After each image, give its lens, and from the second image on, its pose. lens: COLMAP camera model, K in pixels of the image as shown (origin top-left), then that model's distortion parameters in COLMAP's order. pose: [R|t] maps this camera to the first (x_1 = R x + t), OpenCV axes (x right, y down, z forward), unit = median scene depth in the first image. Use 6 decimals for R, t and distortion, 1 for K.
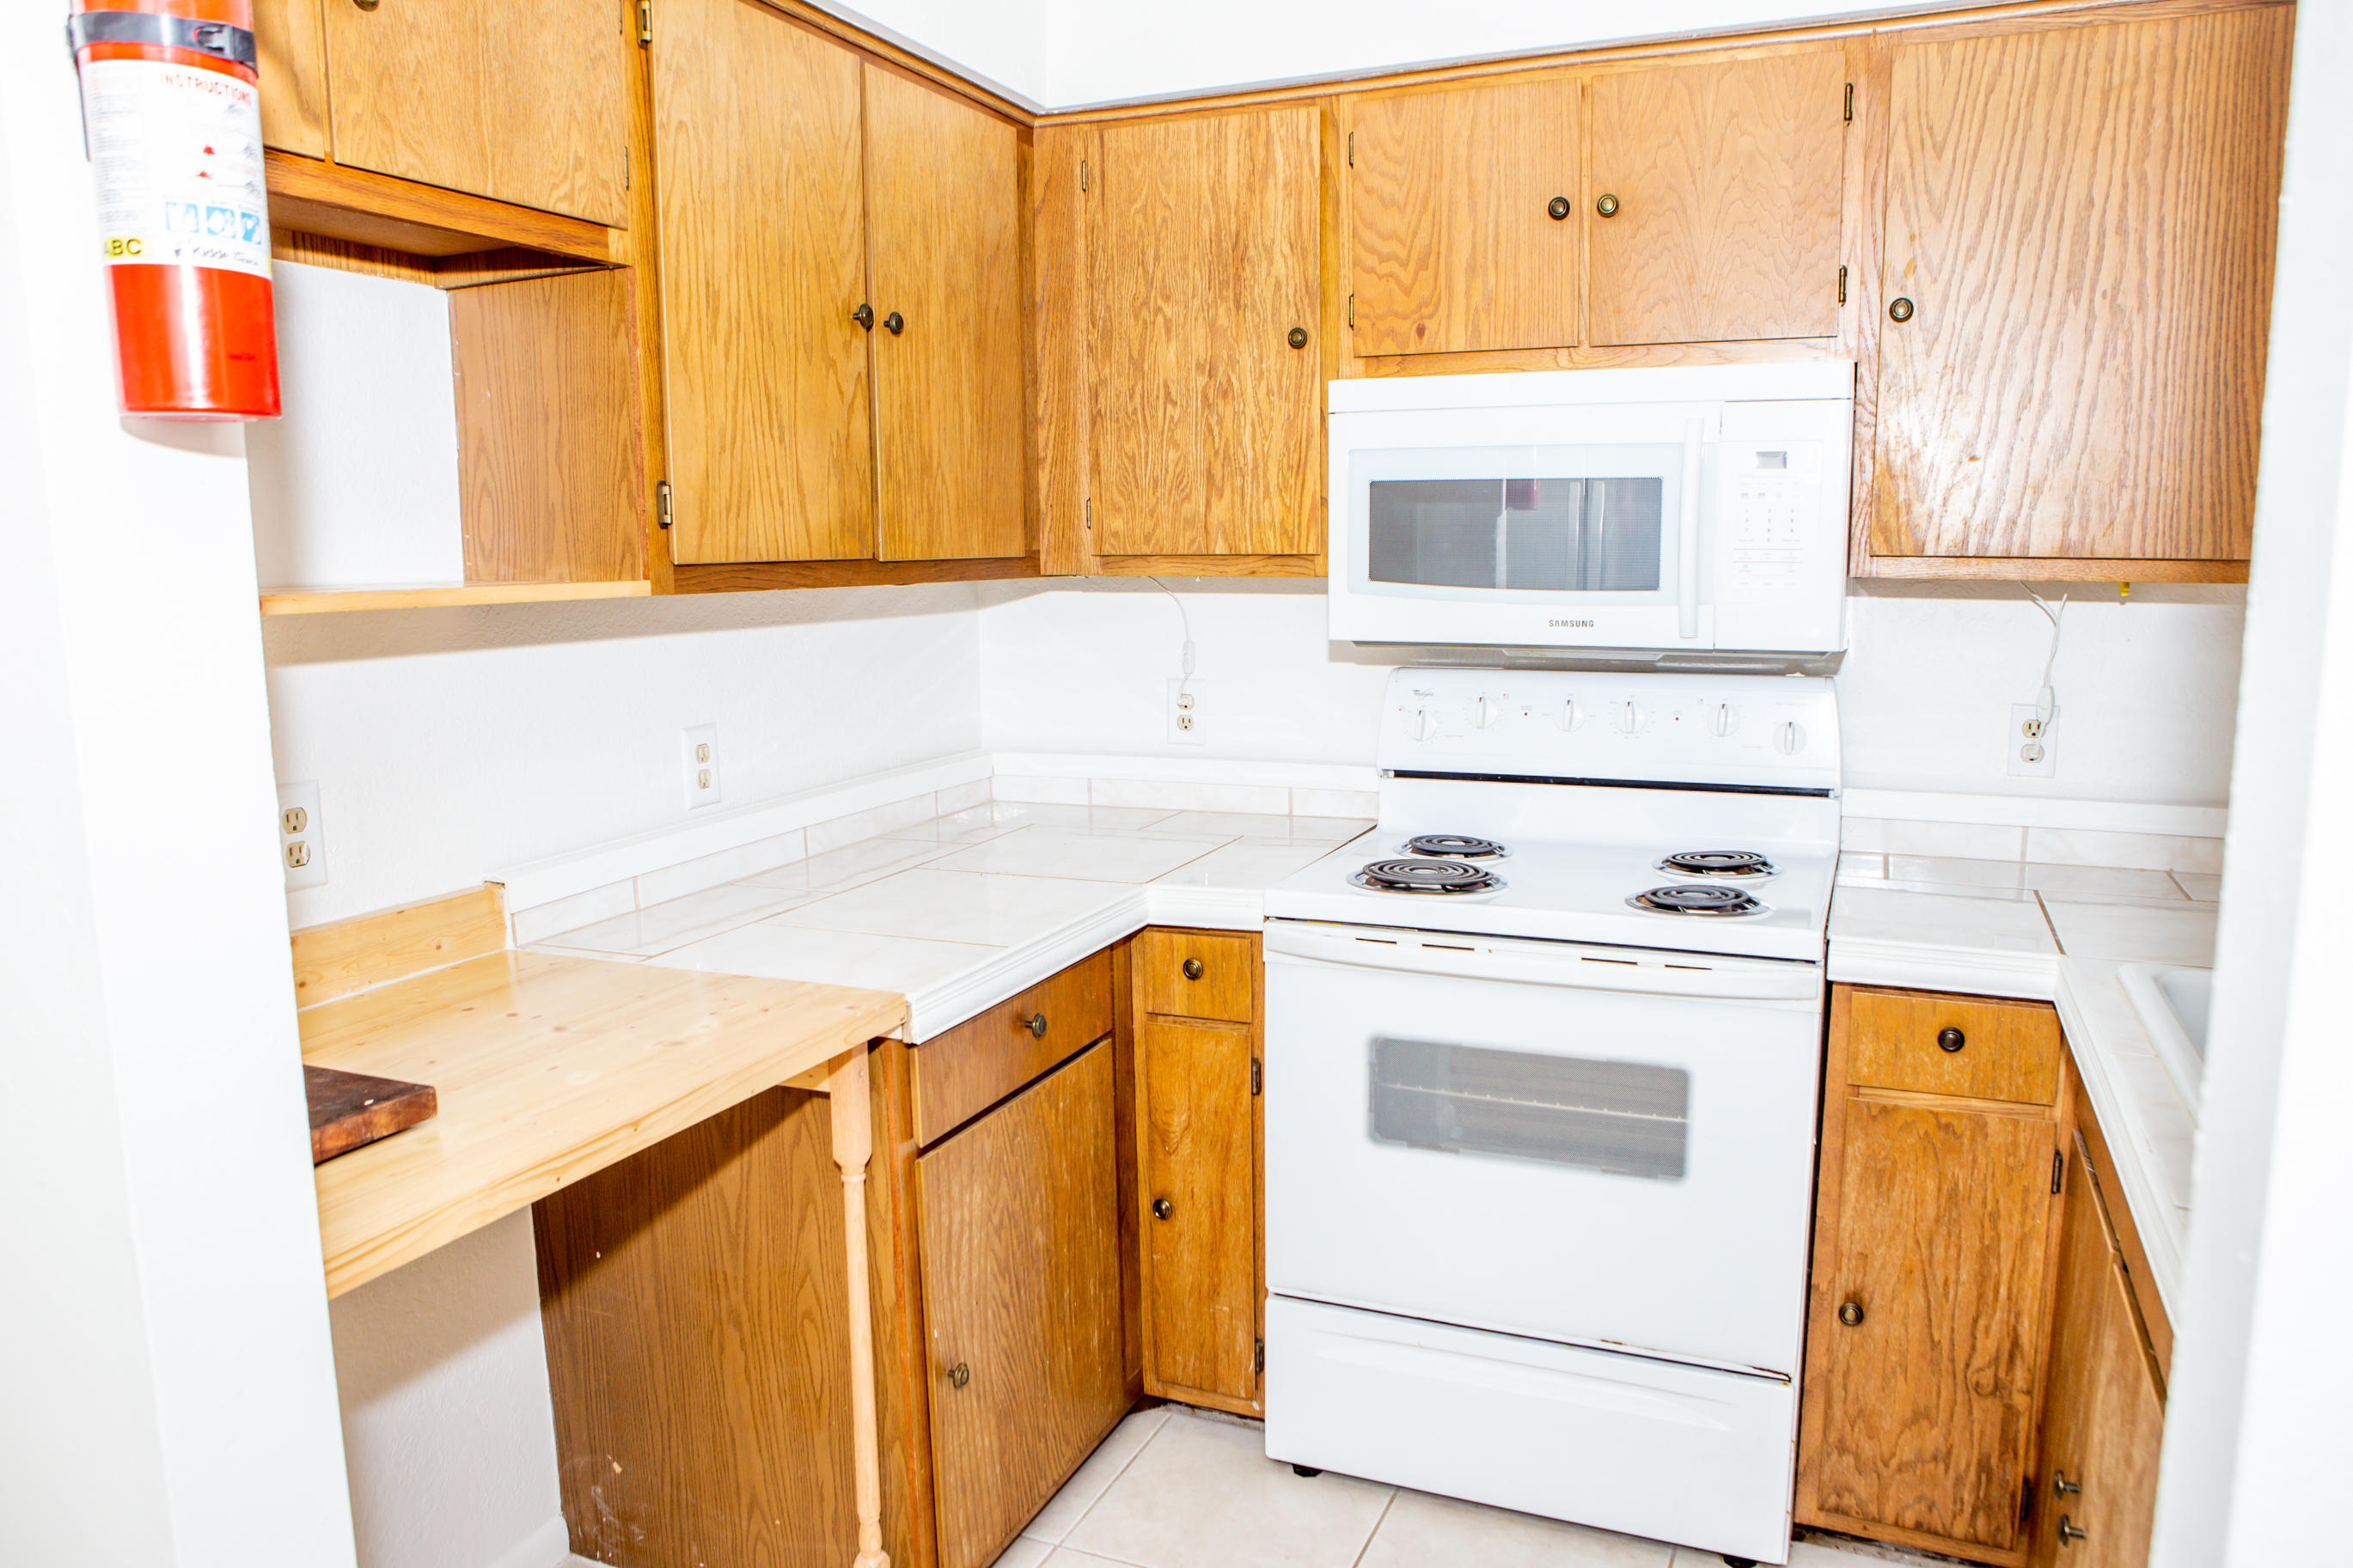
lens RADIAL K [[1635.9, 0, 1179.2], [0, 1635.9, 805.9], [0, 0, 1]] dist [-0.096700, 0.073871]
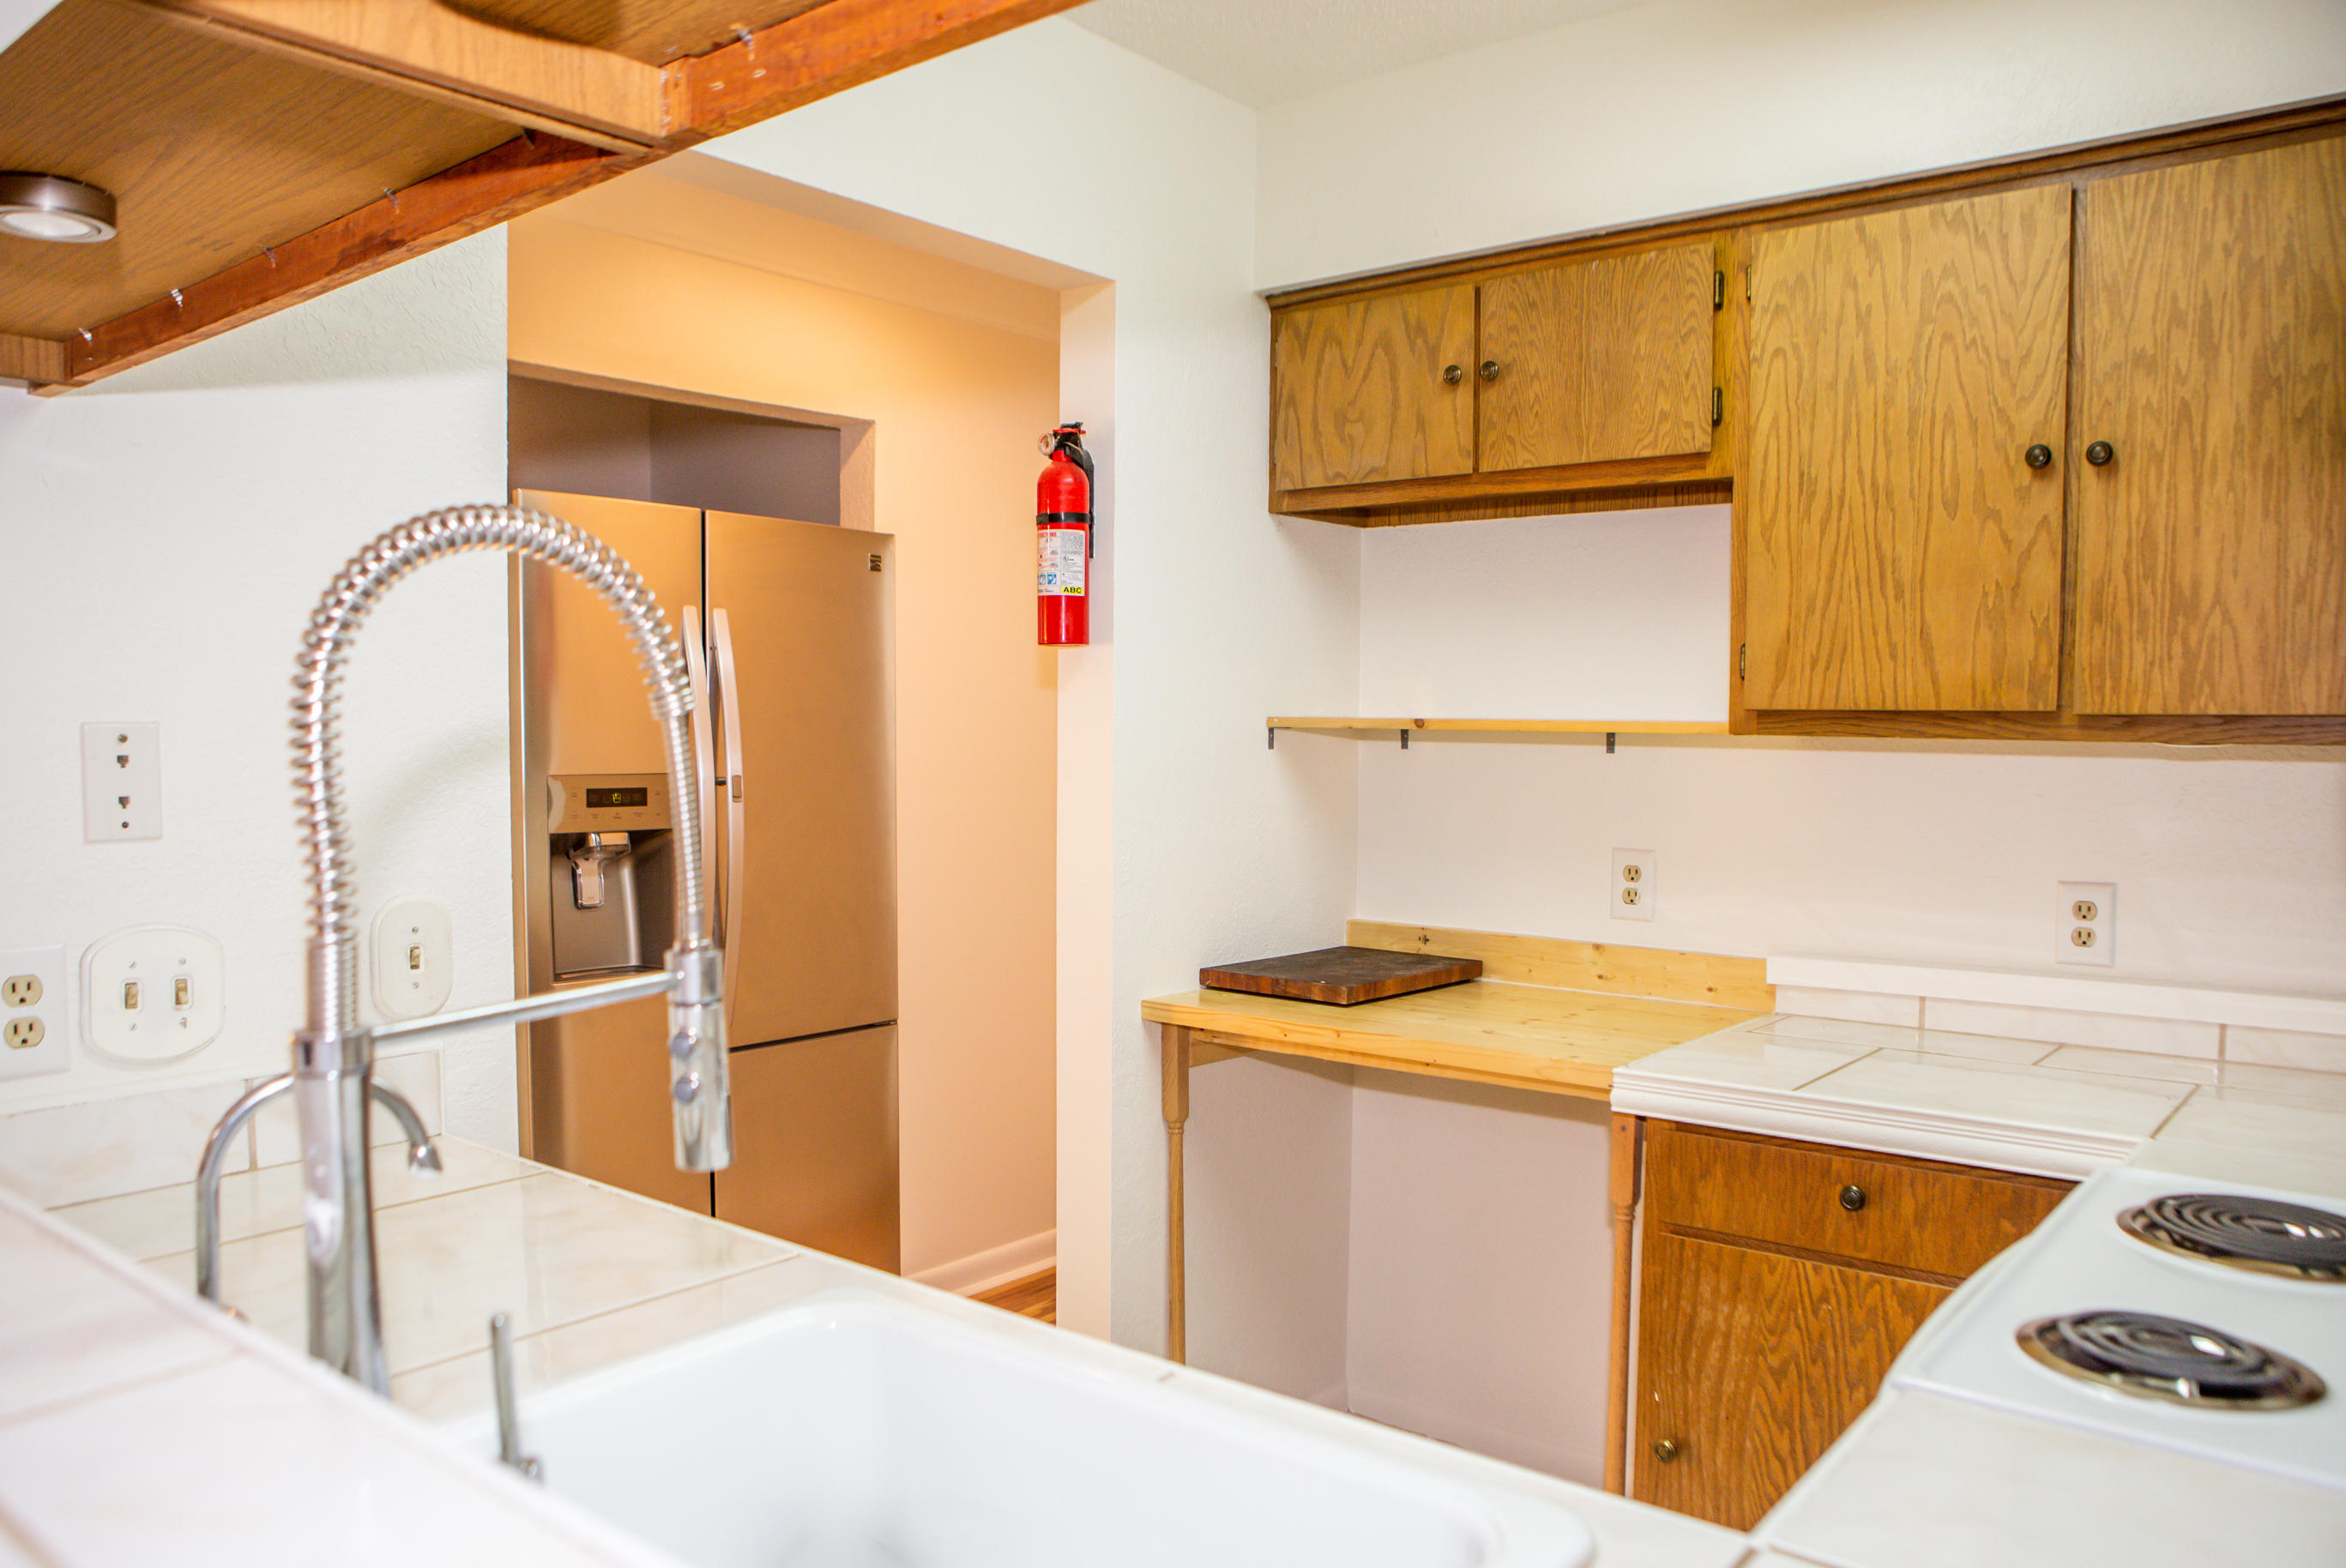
lens RADIAL K [[1631.2, 0, 1175.7], [0, 1631.2, 805.8], [0, 0, 1]] dist [-0.096700, 0.073871]
pose [[-0.251078, 0.059204, -0.966155, 0.905163], [-0.158130, 0.982210, 0.101282, -0.123512], [0.954963, 0.178208, -0.237250, 0.824822]]
